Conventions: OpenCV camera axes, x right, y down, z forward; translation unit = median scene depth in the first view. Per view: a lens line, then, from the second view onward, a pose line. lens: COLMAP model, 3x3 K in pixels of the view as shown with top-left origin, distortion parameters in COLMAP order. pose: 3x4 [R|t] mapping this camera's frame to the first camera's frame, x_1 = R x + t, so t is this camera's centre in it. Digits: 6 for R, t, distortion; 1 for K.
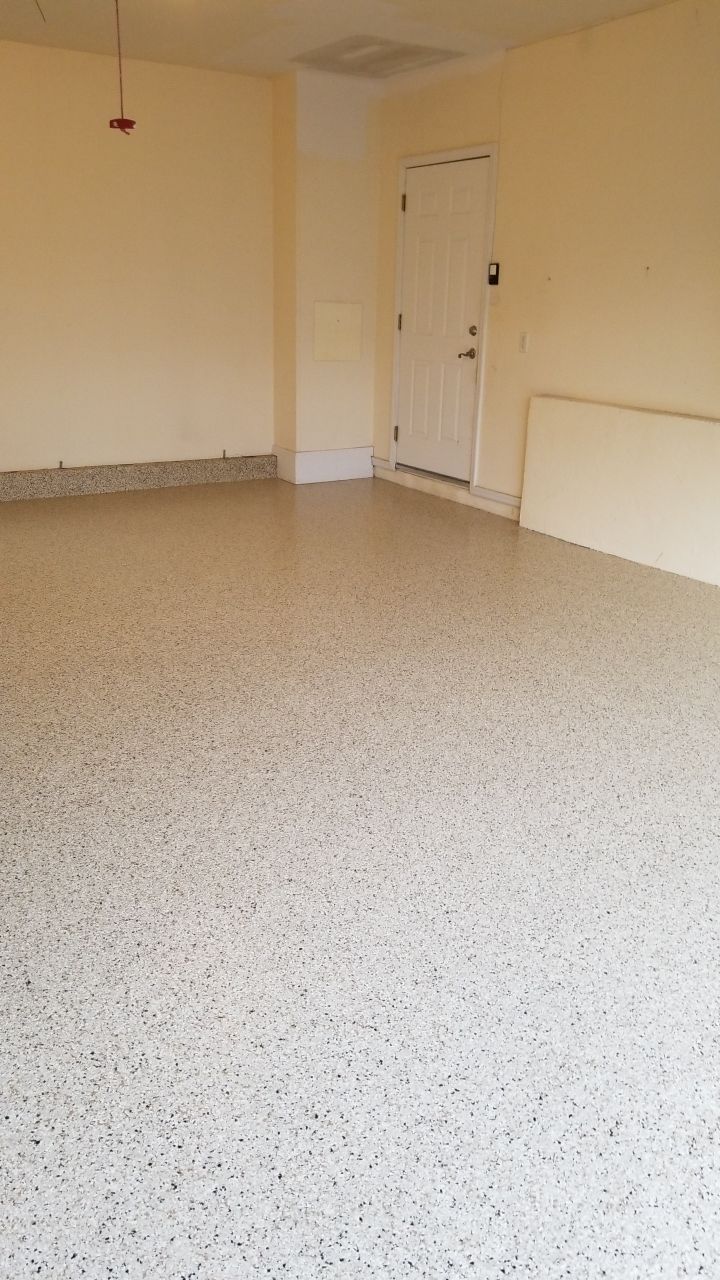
lens RADIAL K [[999.3, 0, 362.2], [0, 999.3, 635.7], [0, 0, 1]] dist [0.068675, -0.091224]
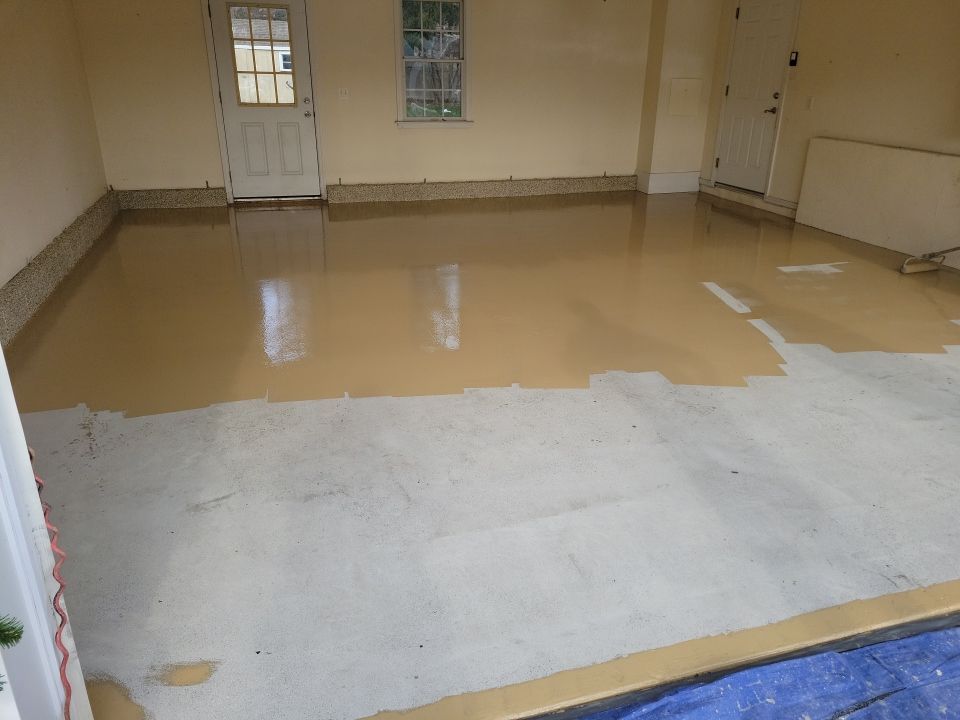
lens RADIAL K [[721.9, 0, 485.1], [0, 721.9, 356.3], [0, 0, 1]] dist [0.055912, -0.049357]
pose [[0.966053, 0.087429, -0.243099, -0.015099], [-0.076522, 0.995606, 0.053973, 0.071301], [0.246750, -0.033538, 0.968499, -0.219478]]
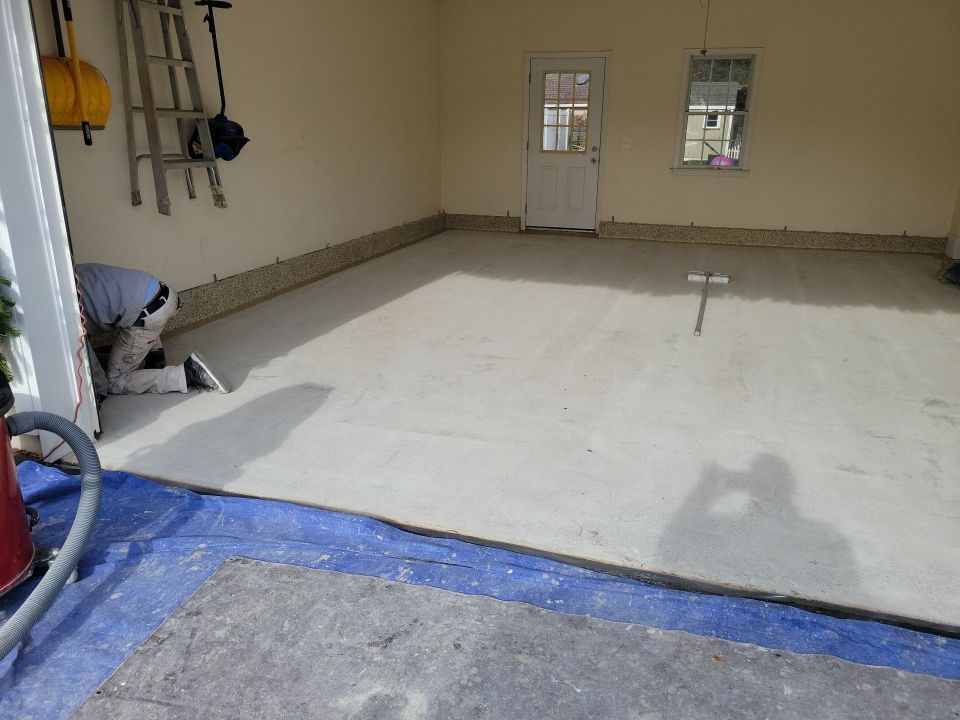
lens RADIAL K [[721.9, 0, 482.7], [0, 721.9, 360.7], [0, 0, 1]] dist [0.055912, -0.049357]
pose [[0.640936, 0.229063, -0.732620, 0.326704], [-0.247578, 0.965118, 0.085163, 0.067330], [0.726572, 0.126796, 0.675289, -0.169427]]
